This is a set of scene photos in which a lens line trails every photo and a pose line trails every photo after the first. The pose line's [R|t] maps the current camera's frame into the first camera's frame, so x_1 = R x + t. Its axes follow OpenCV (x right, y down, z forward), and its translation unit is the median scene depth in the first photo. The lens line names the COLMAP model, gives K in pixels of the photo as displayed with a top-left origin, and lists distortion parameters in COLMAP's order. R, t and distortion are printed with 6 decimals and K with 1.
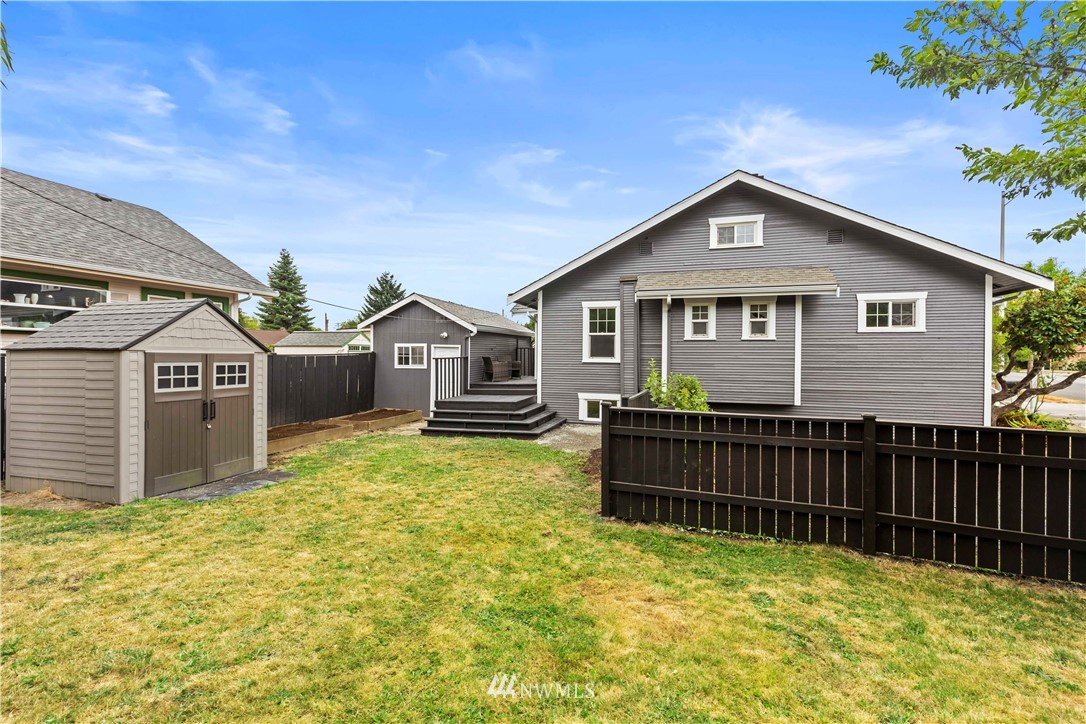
lens RADIAL K [[503.3, 0, 545.8], [0, 503.3, 358.1], [0, 0, 1]] dist [0.000244, 0.000732]
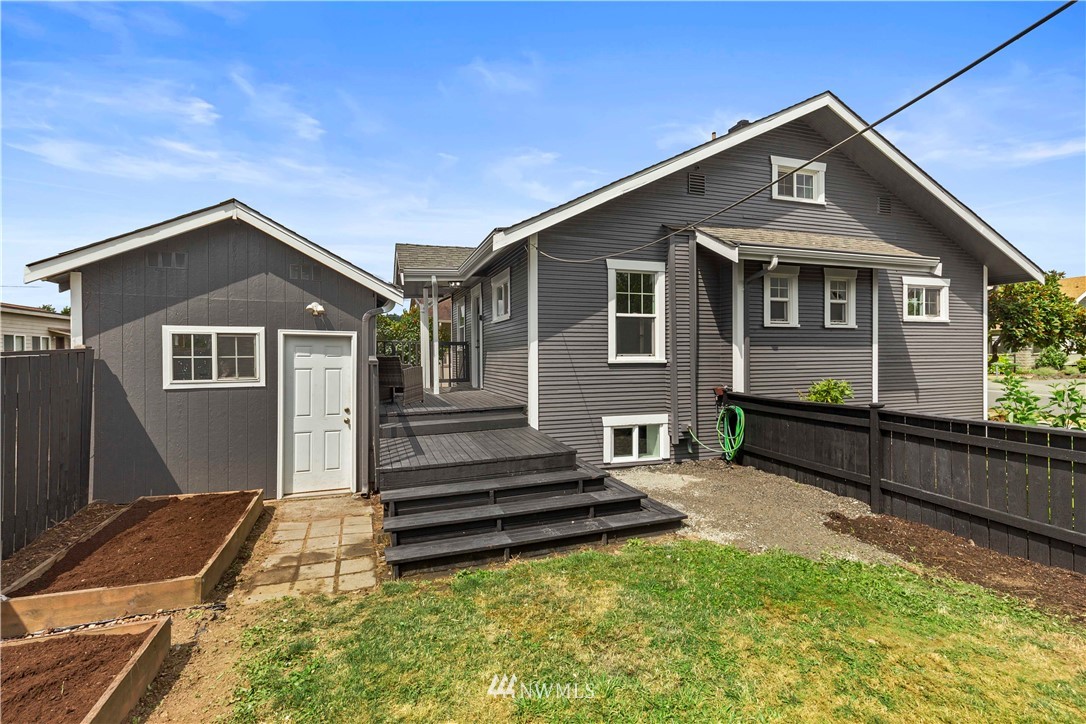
lens RADIAL K [[503.3, 0, 544.6], [0, 503.3, 357.5], [0, 0, 1]] dist [0.000244, 0.000732]
pose [[0.805586, -0.016161, 0.592259, -0.408198], [0.013015, 0.999869, 0.009580, -0.005911], [-0.592336, -0.000009, 0.805691, 0.713495]]
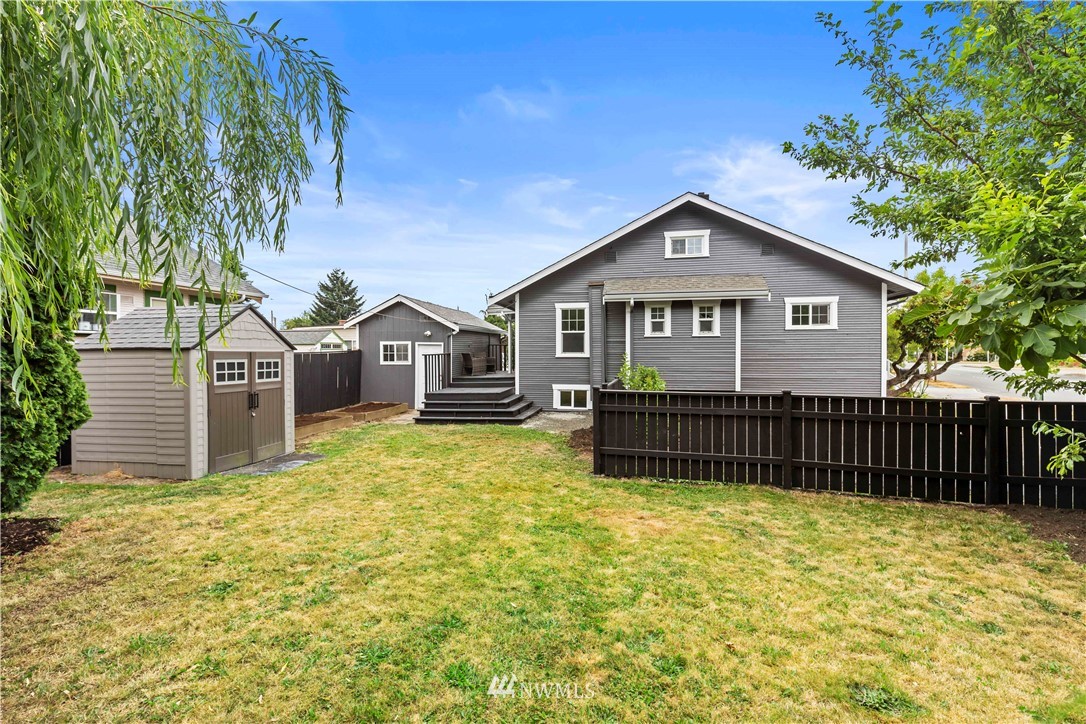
lens RADIAL K [[503.3, 0, 550.3], [0, 503.3, 358.4], [0, 0, 1]] dist [0.000244, 0.000732]
pose [[0.994220, -0.010575, 0.106839, -0.074683], [0.009798, 0.999922, 0.007802, 0.002800], [-0.106913, -0.006710, 0.994246, -0.149716]]
